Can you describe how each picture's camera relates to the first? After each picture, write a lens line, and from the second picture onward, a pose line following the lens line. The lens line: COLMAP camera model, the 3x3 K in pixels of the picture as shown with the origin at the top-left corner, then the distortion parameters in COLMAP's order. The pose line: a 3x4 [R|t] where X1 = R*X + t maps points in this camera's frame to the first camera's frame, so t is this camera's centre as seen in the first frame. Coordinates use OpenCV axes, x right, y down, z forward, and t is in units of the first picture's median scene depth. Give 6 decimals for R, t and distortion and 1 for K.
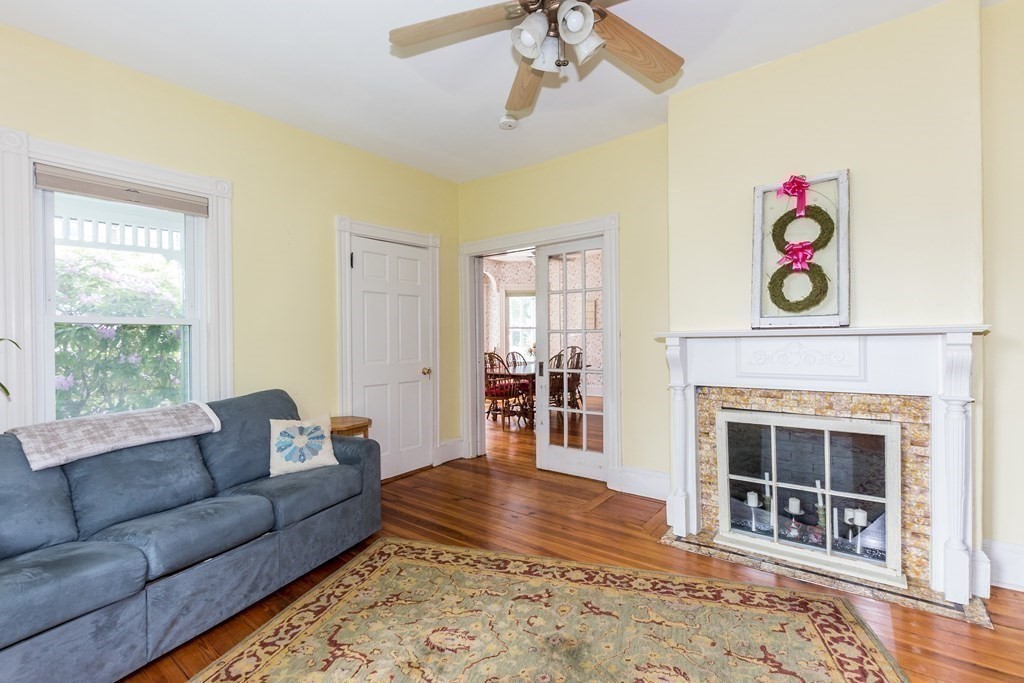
lens RADIAL K [[450.5, 0, 511.9], [0, 450.5, 345.8], [0, 0, 1]] dist [0.000594, -0.000173]
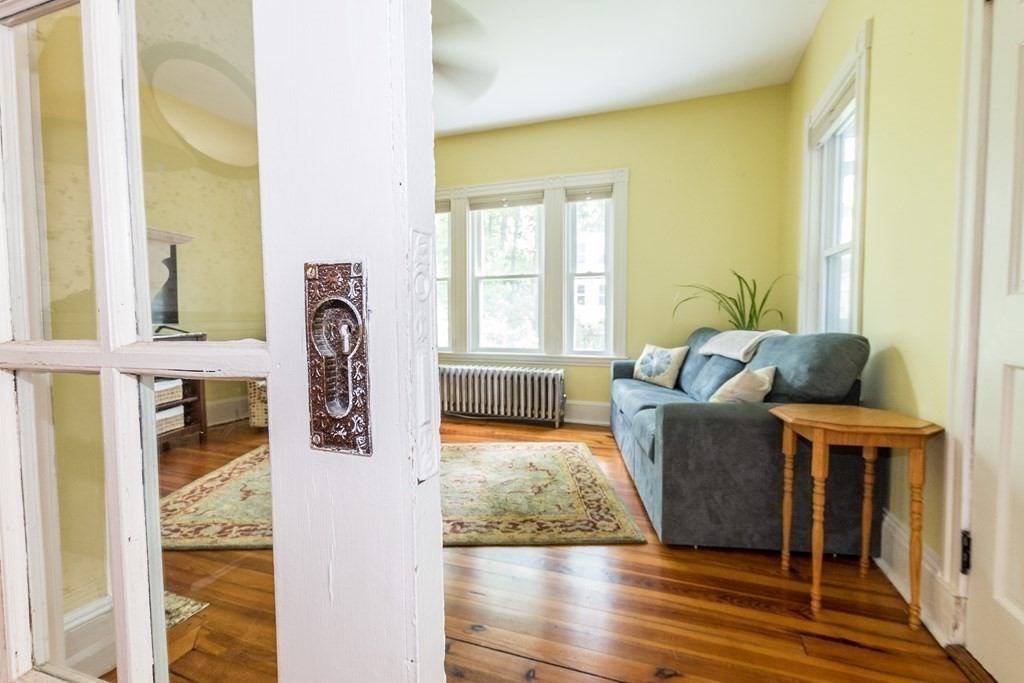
lens RADIAL K [[450.5, 0, 511.8], [0, 450.5, 338.3], [0, 0, 1]] dist [0.000594, -0.000173]
pose [[-0.953129, 0.023929, -0.301618, 0.131760], [0.008023, 0.998516, 0.053867, 0.081751], [0.302459, 0.048922, -0.951906, 1.833211]]
